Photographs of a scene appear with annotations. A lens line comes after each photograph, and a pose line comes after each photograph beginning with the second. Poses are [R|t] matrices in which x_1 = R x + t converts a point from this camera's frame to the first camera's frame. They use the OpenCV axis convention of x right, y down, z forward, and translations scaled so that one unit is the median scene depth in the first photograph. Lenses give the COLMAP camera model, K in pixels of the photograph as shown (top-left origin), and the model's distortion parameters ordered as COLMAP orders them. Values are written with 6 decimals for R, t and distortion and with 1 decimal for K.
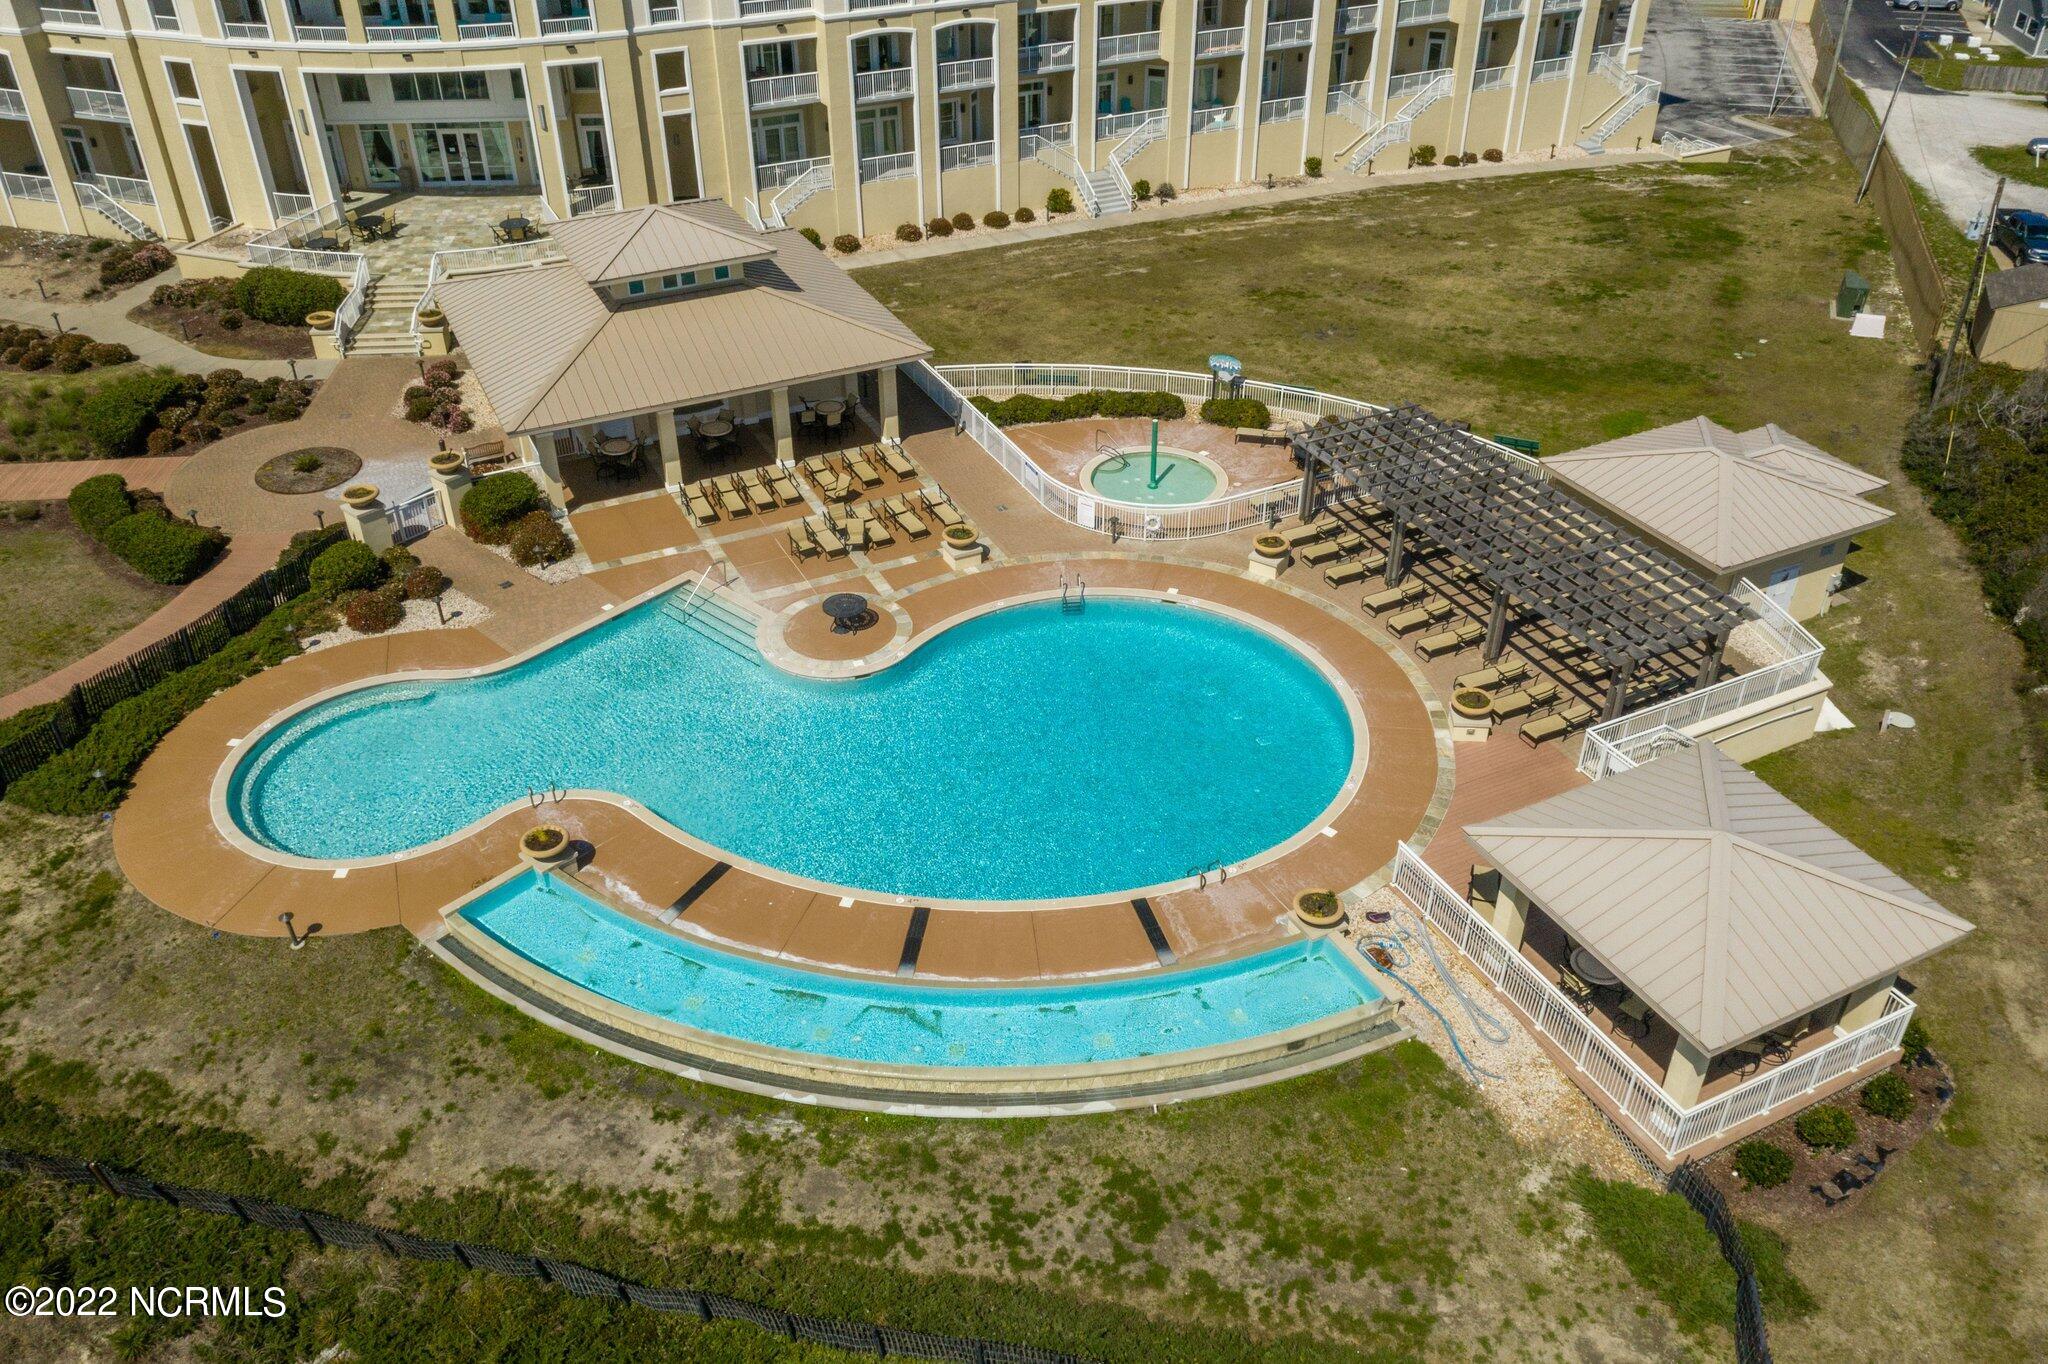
lens RADIAL K [[1602.1, 0, 1025.4], [0, 1602.1, 677.4], [0, 0, 1]] dist [0.003375, -0.011243]
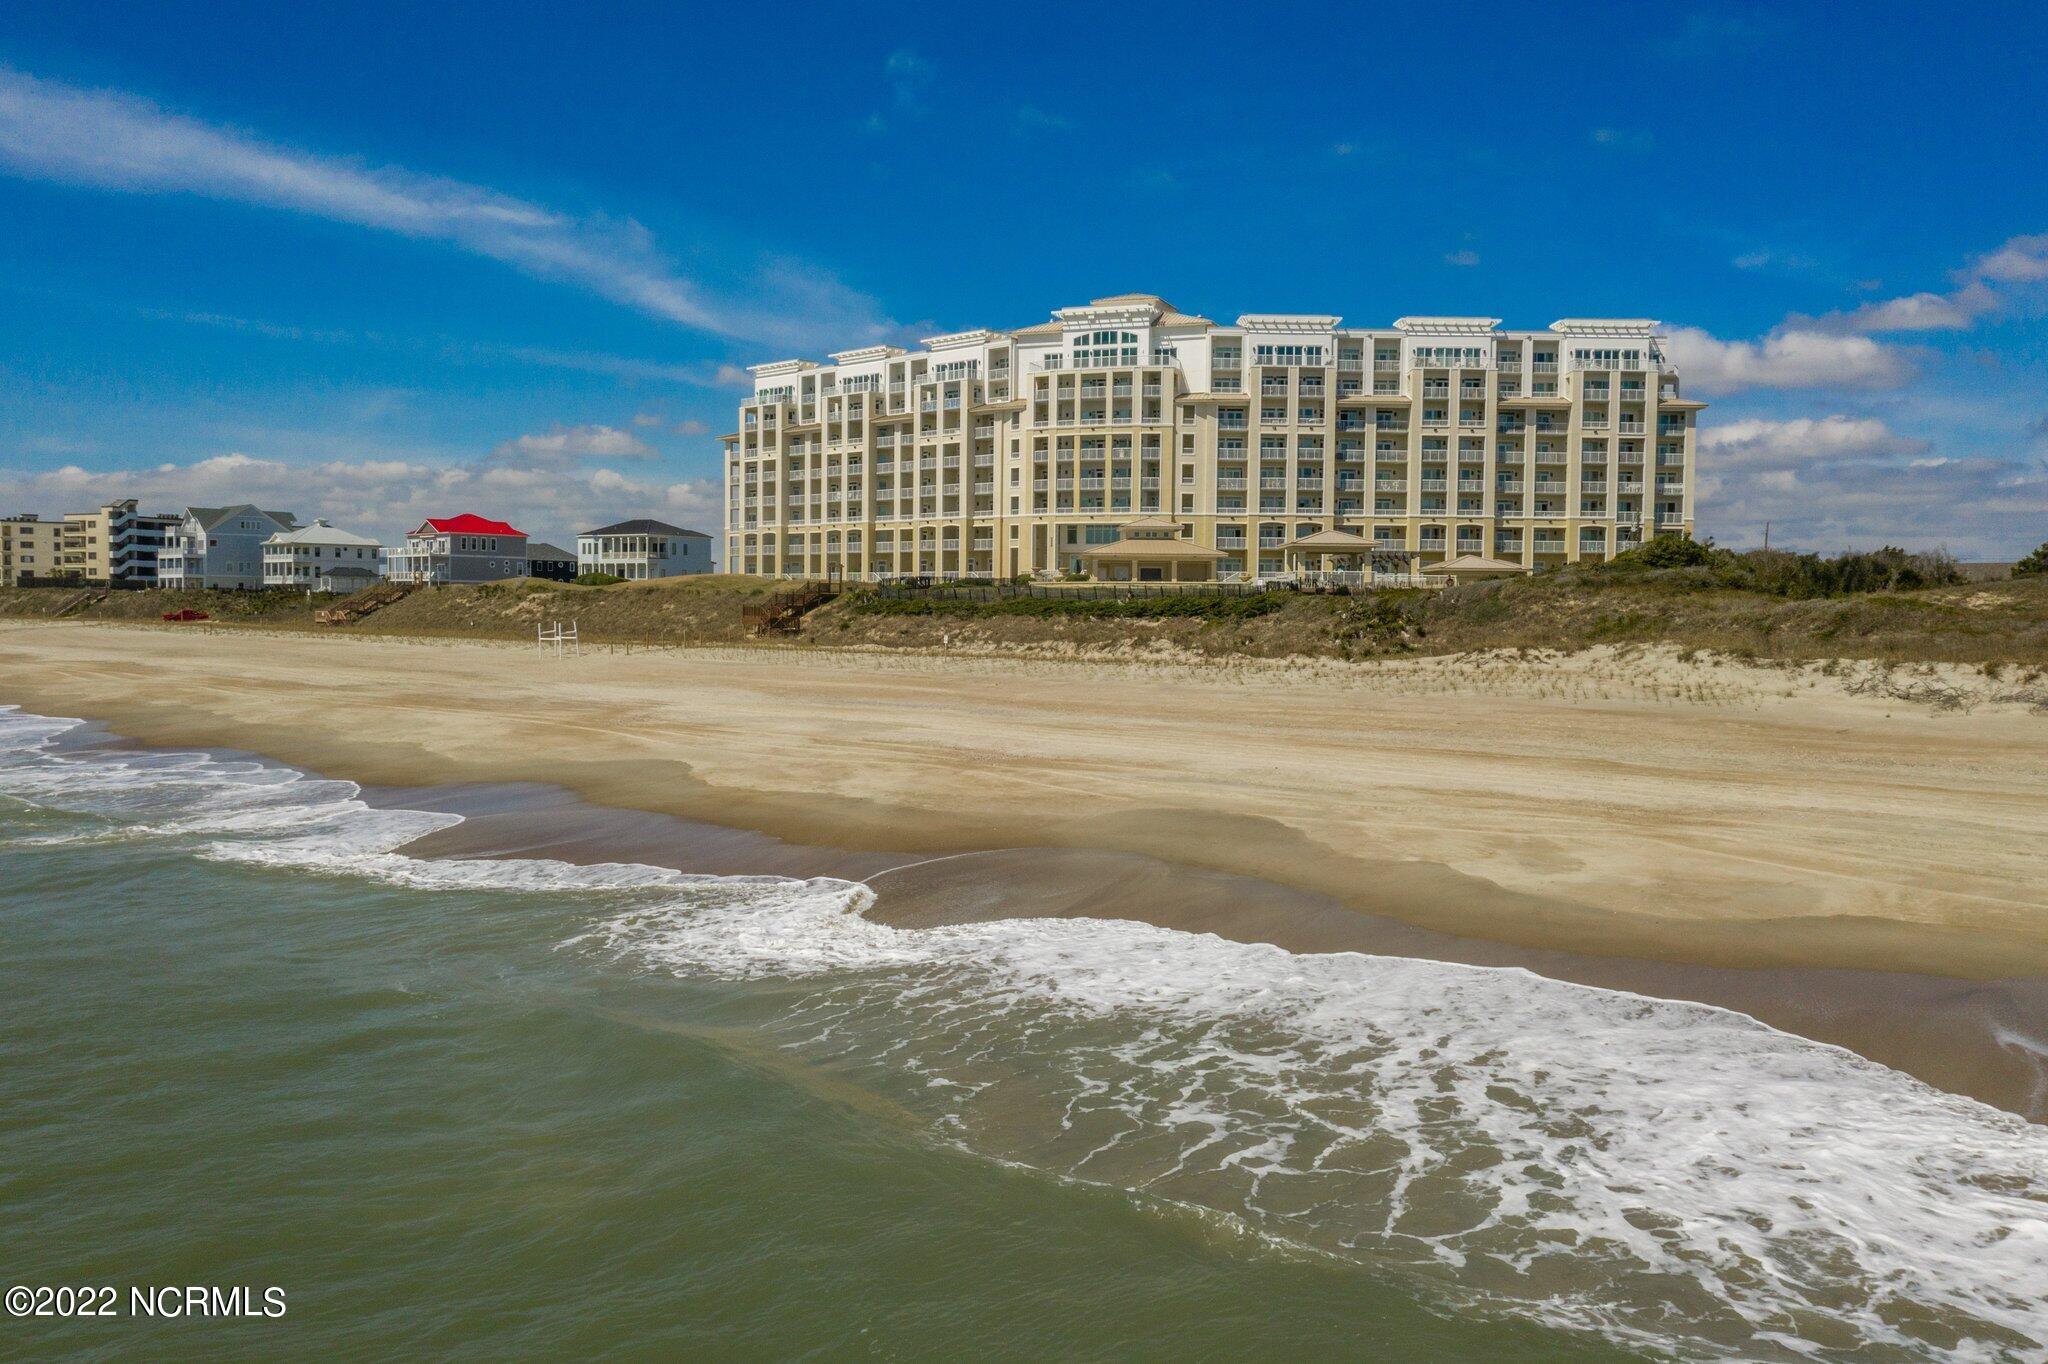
lens RADIAL K [[1602.1, 0, 1030.3], [0, 1602.1, 669.3], [0, 0, 1]] dist [0.003375, -0.011243]
pose [[0.907998, 0.030976, -0.417828, 0.670064], [-0.244820, 0.848521, -0.469121, 1.144067], [0.340005, 0.528254, 0.778039, -1.027631]]
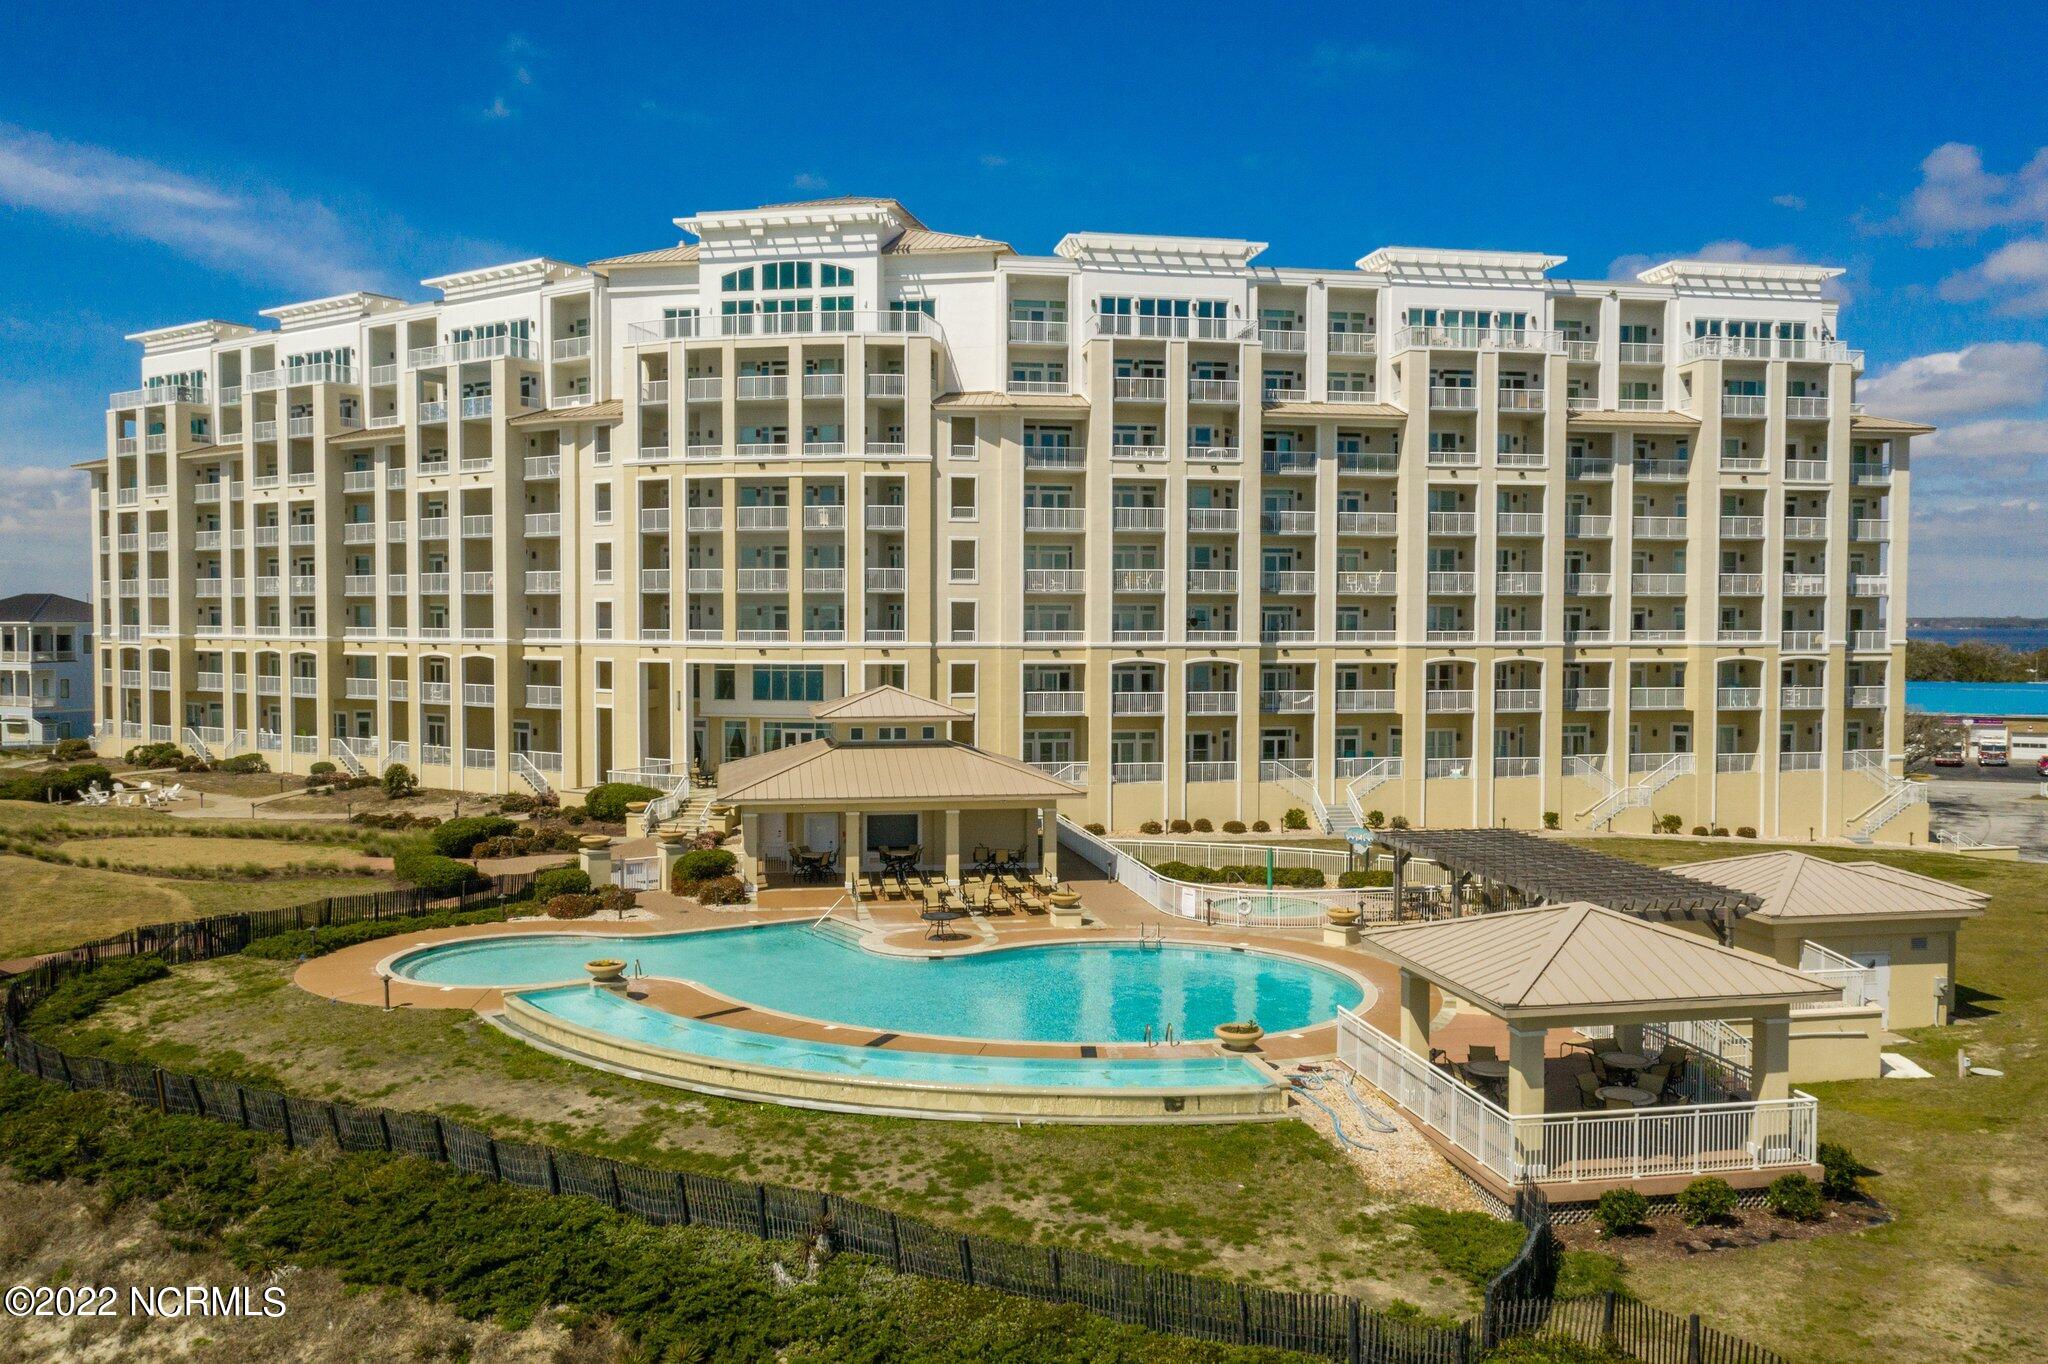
lens RADIAL K [[1602.1, 0, 1017.6], [0, 1602.1, 668.4], [0, 0, 1]] dist [0.003375, -0.011243]
pose [[0.963173, 0.016787, -0.268360, 0.158284], [-0.155157, 0.849823, -0.503713, 0.241801], [0.219602, 0.526801, 0.821131, -0.005808]]
